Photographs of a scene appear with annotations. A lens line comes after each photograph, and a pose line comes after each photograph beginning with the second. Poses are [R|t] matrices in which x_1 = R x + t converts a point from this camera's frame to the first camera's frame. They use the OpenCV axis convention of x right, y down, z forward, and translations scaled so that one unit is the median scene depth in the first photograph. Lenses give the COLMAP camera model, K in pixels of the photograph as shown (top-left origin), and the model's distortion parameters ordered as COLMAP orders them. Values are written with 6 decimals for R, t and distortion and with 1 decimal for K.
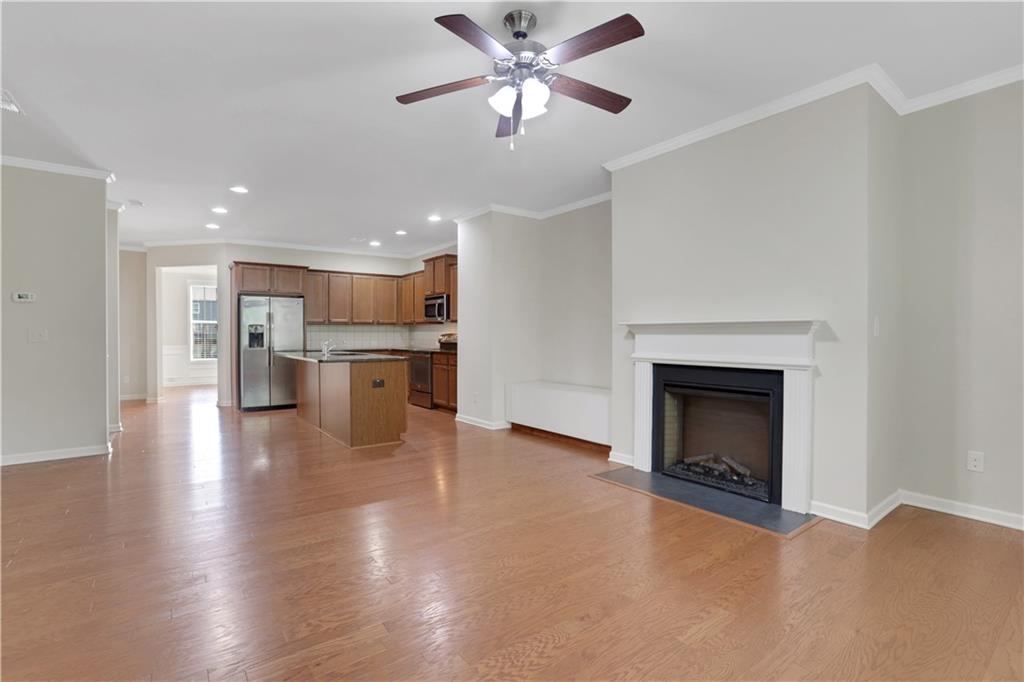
lens RADIAL K [[484.9, 0, 512.0], [0, 484.9, 341.0], [0, 0, 1]] dist [-0.032977, 0.000029]
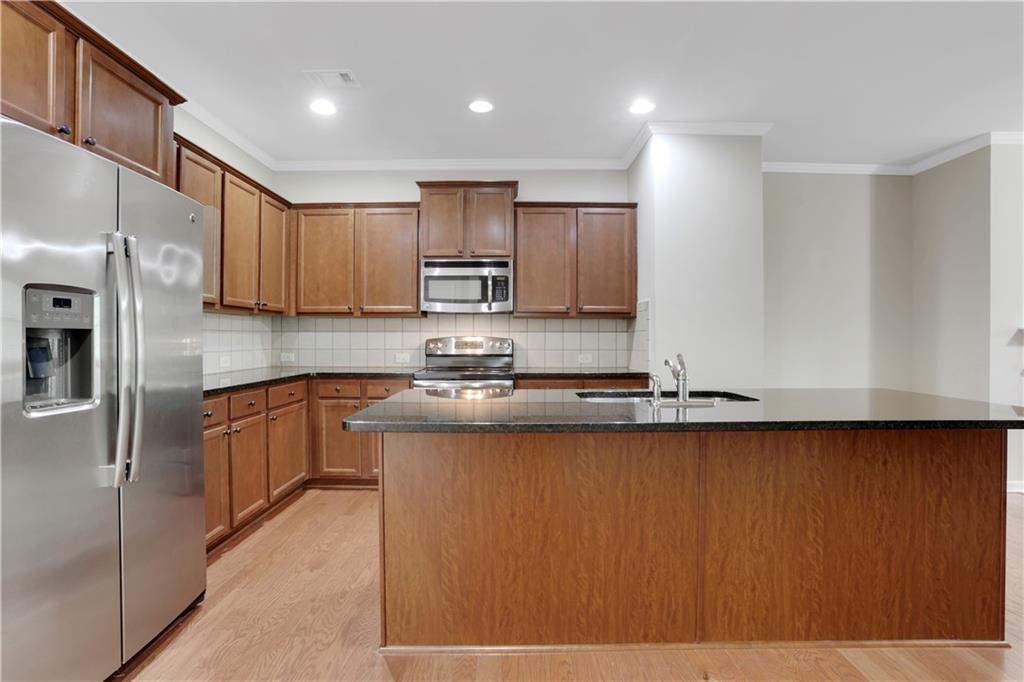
lens RADIAL K [[484.9, 0, 512.0], [0, 484.9, 341.0], [0, 0, 1]] dist [-0.032977, 0.000029]
pose [[0.601435, -0.004700, 0.798908, -0.510501], [0.006888, 0.999976, 0.000697, -0.010306], [-0.798892, 0.005084, 0.601453, 0.649134]]
